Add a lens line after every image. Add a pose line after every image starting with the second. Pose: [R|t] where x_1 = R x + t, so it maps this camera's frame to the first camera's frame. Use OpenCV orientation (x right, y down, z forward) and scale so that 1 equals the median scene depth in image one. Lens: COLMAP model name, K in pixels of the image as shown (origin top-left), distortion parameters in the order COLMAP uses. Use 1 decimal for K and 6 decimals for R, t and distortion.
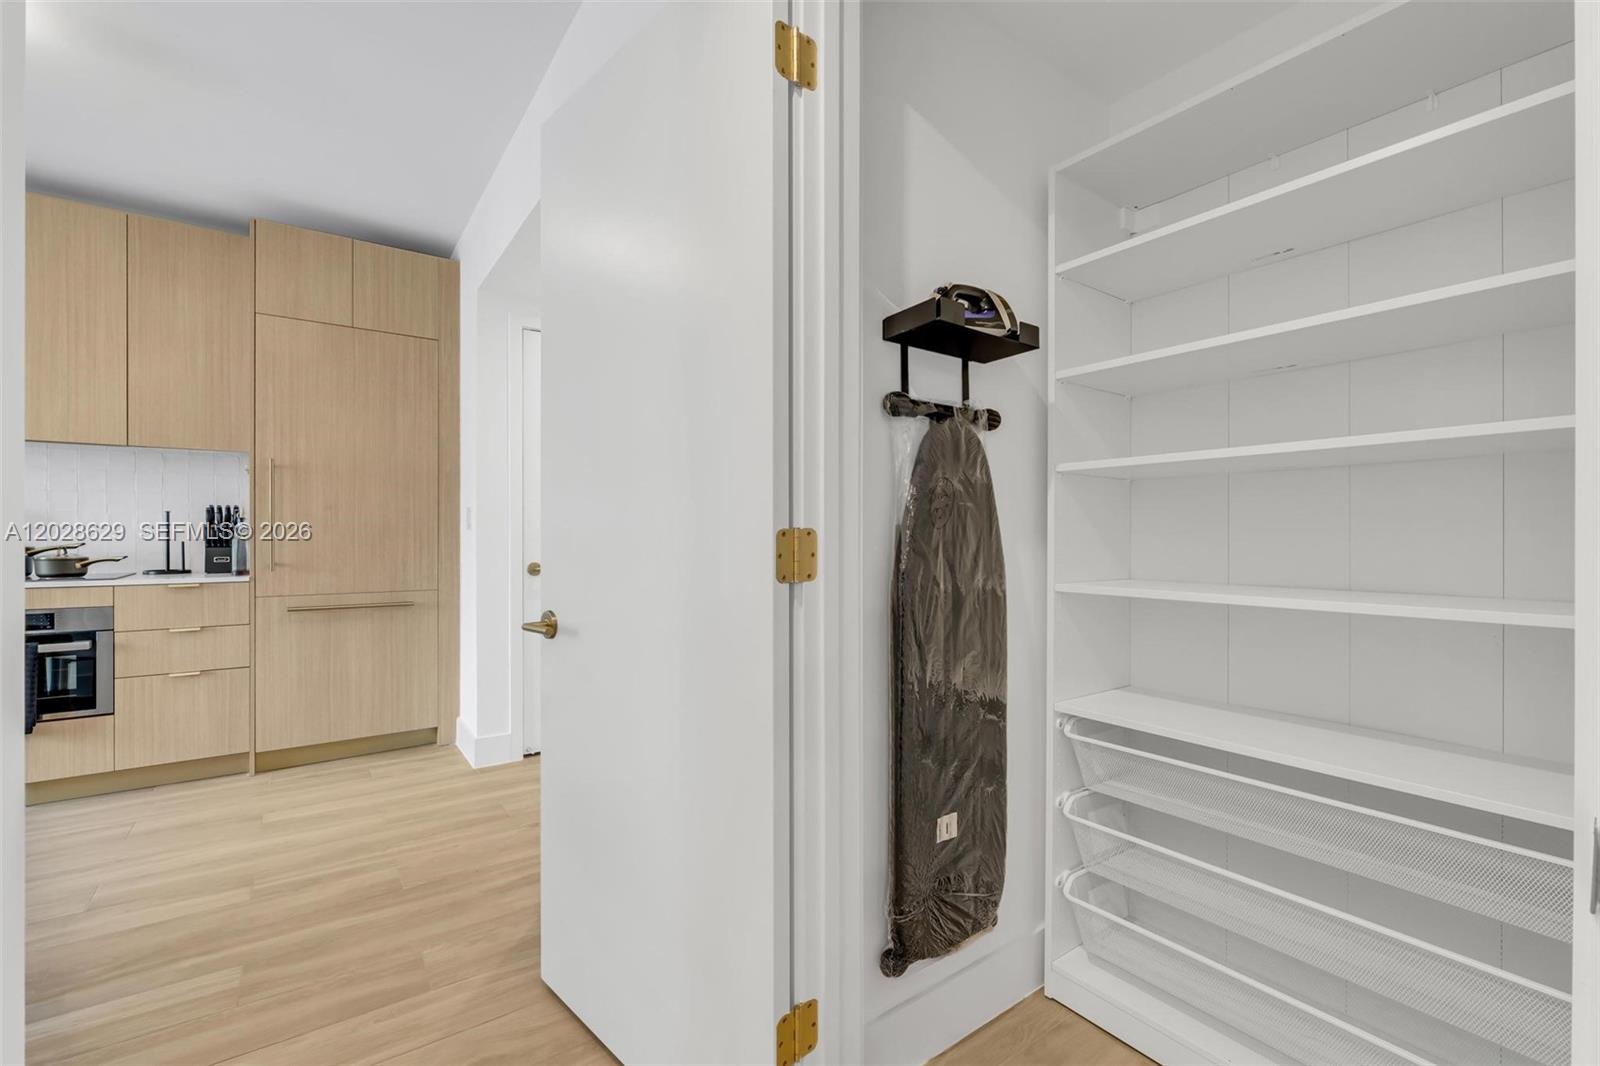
lens RADIAL K [[689.1, 0, 800.0], [0, 689.1, 533.0], [0, 0, 1]] dist [-0.000592, -0.000295]
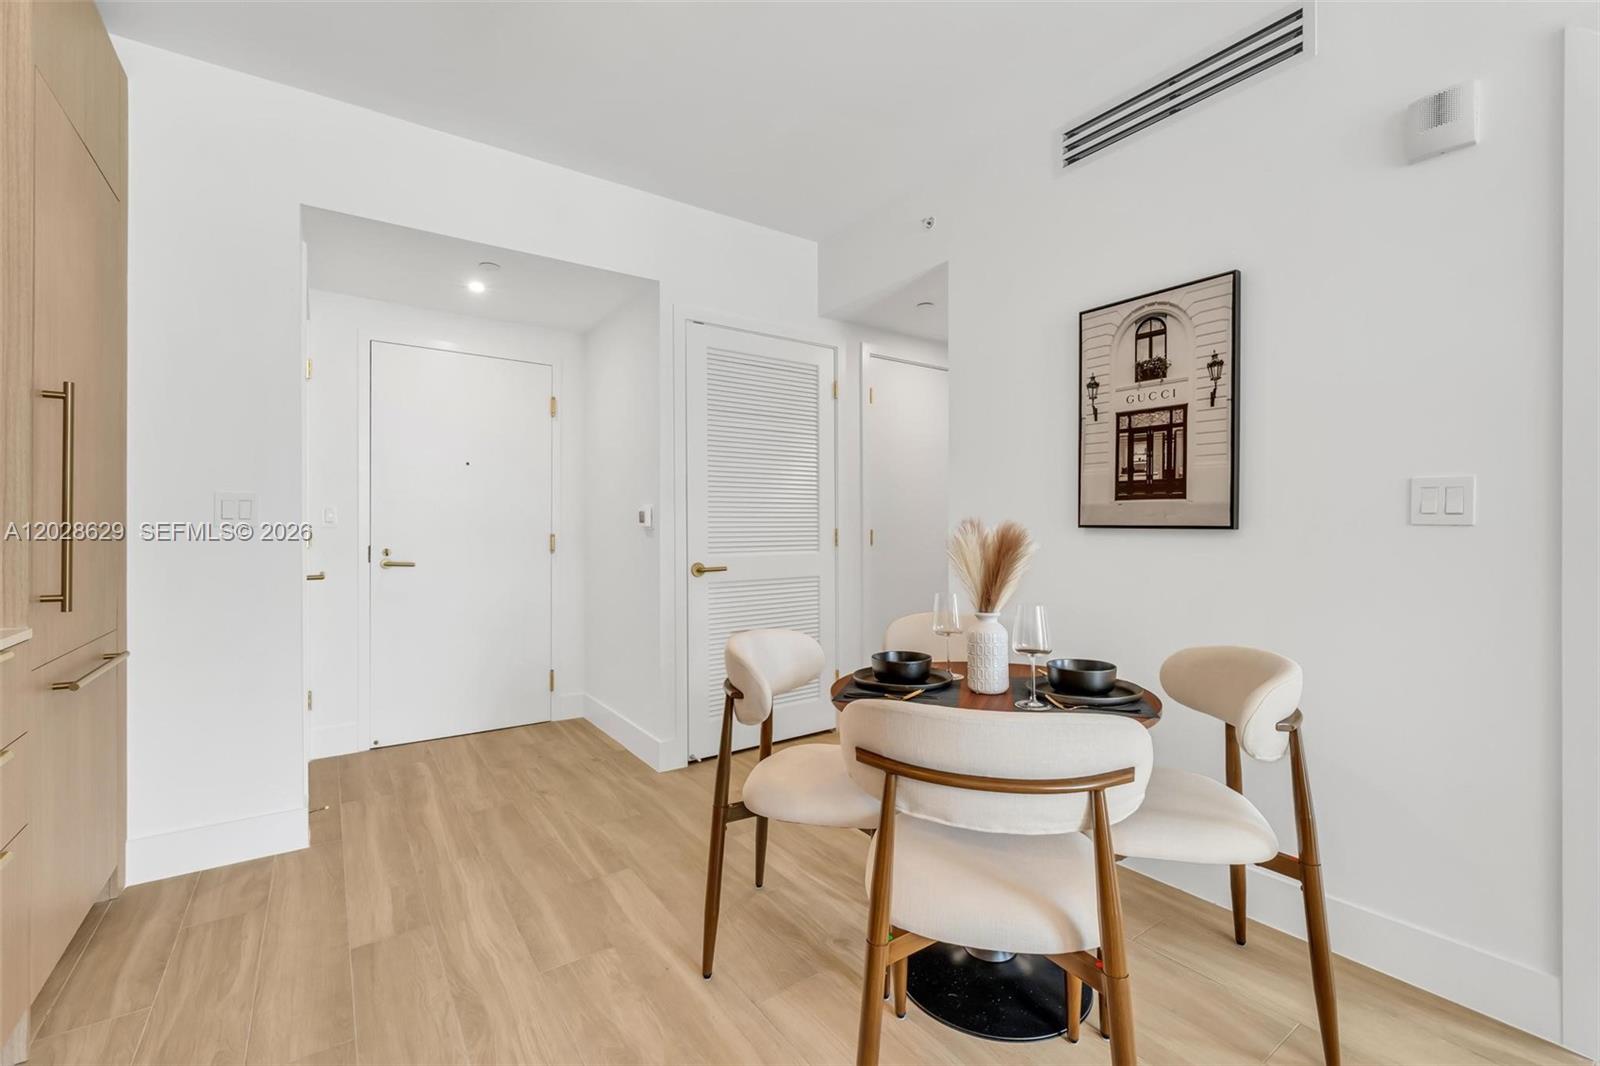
lens RADIAL K [[680.8, 0, 799.1], [0, 680.8, 527.2], [0, 0, 1]] dist [0.000676, 0.000232]
pose [[0.013108, 0.004291, 0.999905, -1.249569], [-0.003082, 0.999986, -0.004251, -0.004055], [-0.999909, -0.003026, 0.013122, 0.475395]]
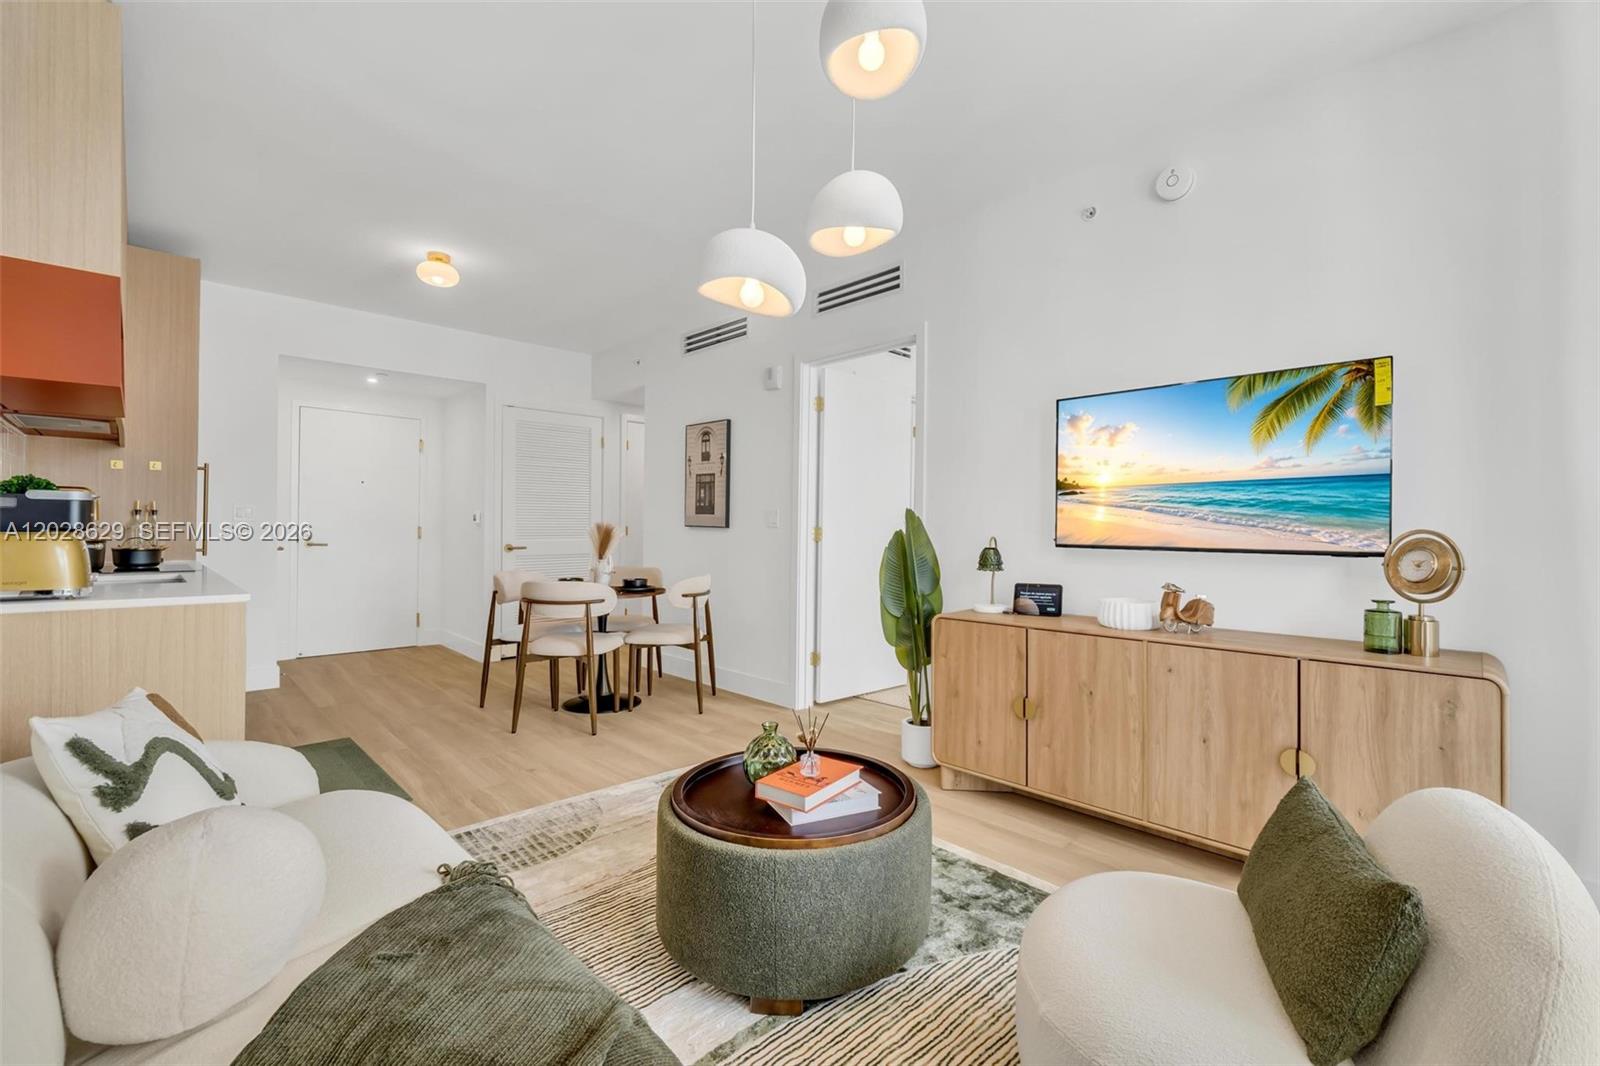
lens RADIAL K [[674.5, 0, 804.6], [0, 674.5, 524.0], [0, 0, 1]] dist [-0.003364, -0.000547]
pose [[-0.149695, 0.003548, 0.988726, -2.103899], [-0.015050, 0.999870, -0.005867, -0.008796], [-0.988618, -0.015758, -0.149622, 0.133208]]
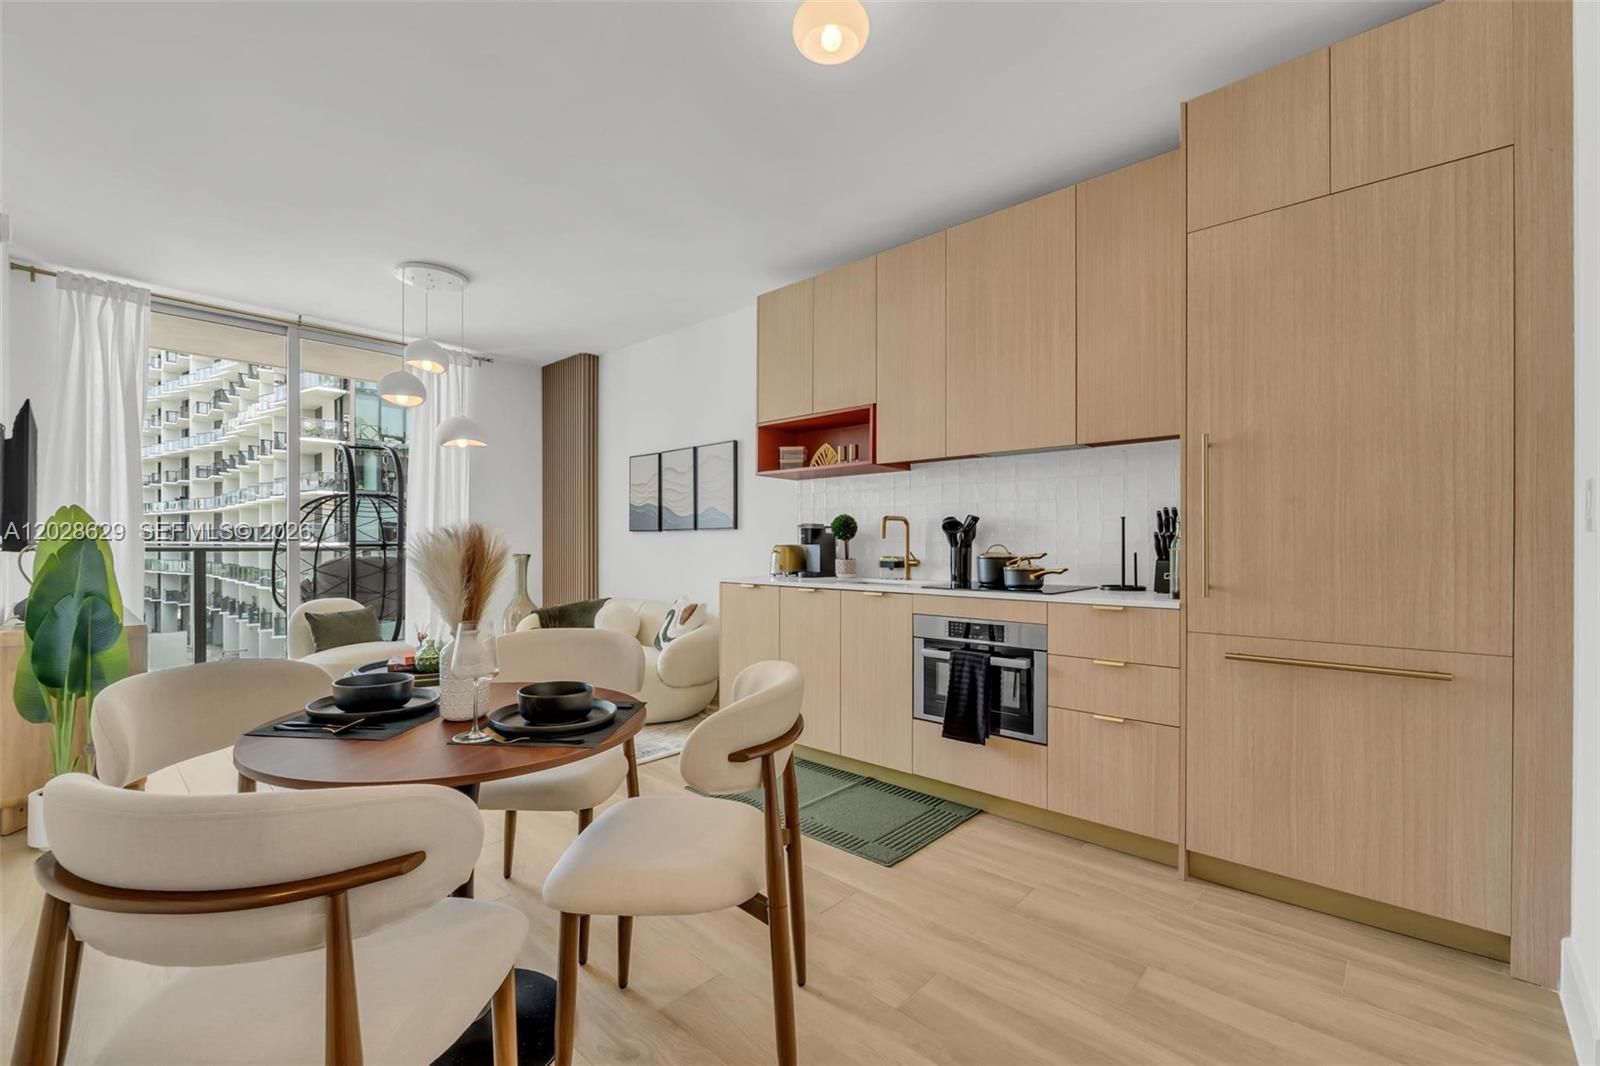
lens RADIAL K [[684.6, 0, 805.2], [0, 684.6, 546.5], [0, 0, 1]] dist [-0.005368, -0.000247]
pose [[0.203229, 0.003423, -0.979125, -0.178521], [0.001647, 0.999991, 0.003838, 0.001551], [0.979130, -0.002393, 0.203221, 0.469915]]
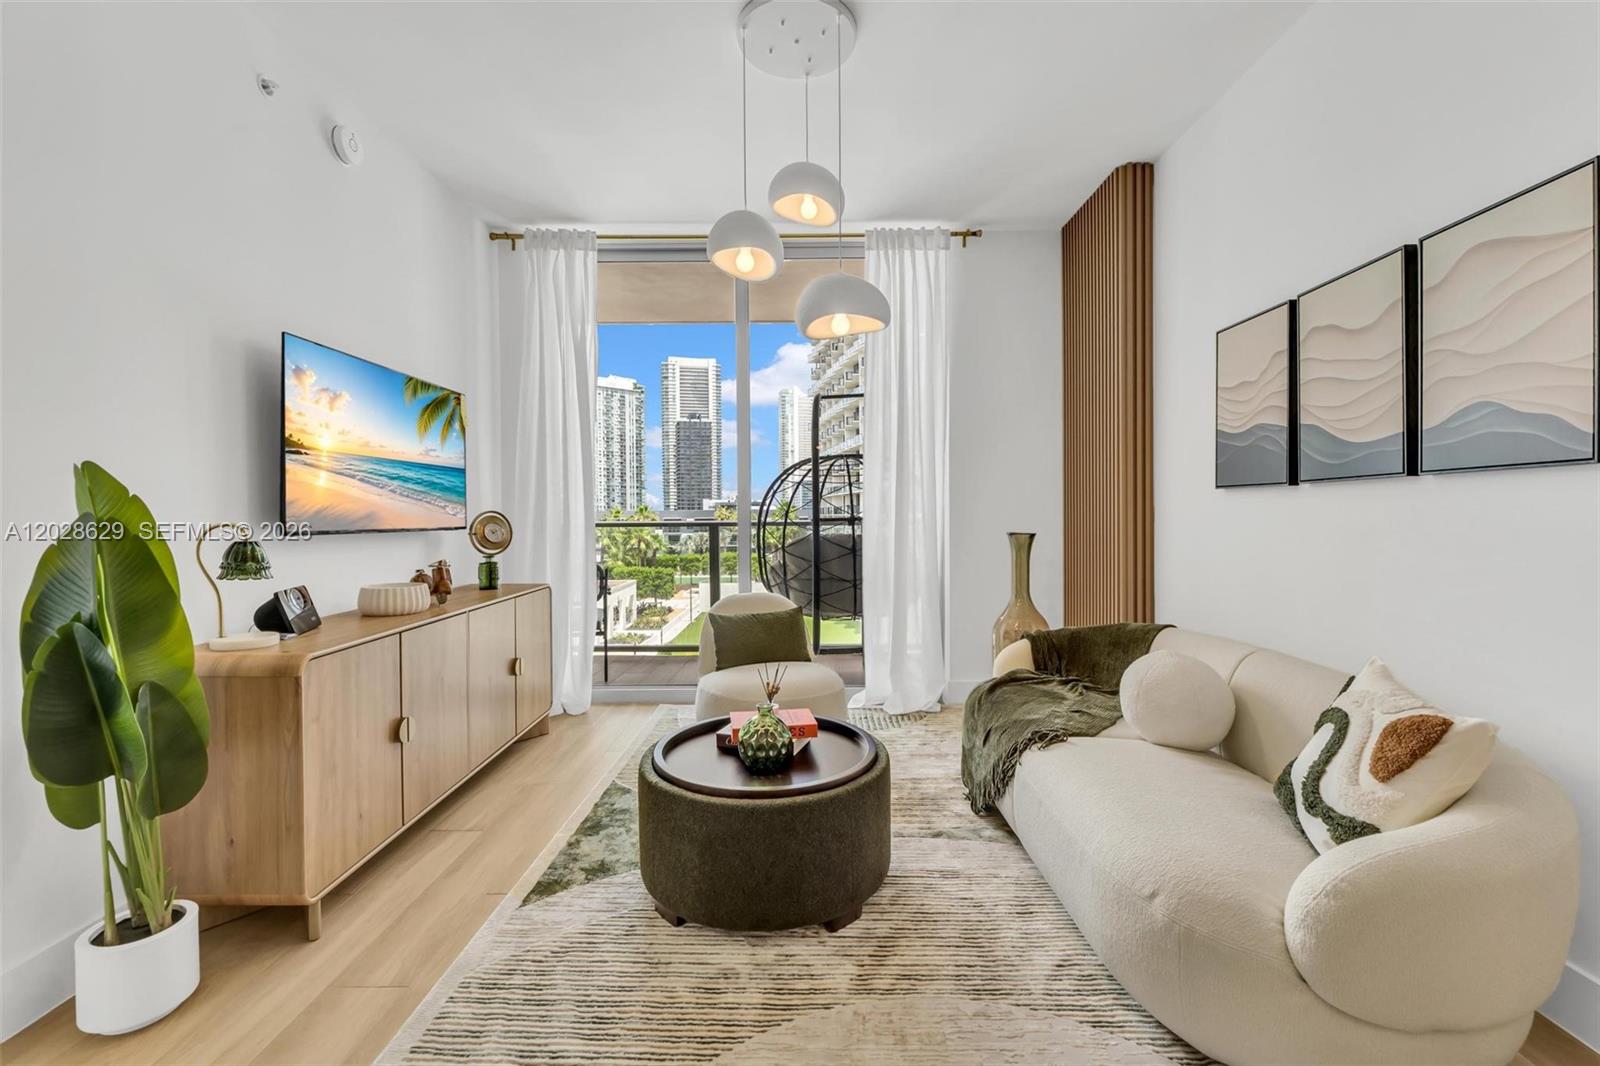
lens RADIAL K [[674.5, 0, 804.6], [0, 674.5, 524.0], [0, 0, 1]] dist [-0.003364, -0.000547]
pose [[-0.587306, 0.015556, -0.809215, -1.009325], [0.011041, 0.999876, 0.011208, -0.002053], [0.809289, -0.002352, -0.587405, 0.462611]]
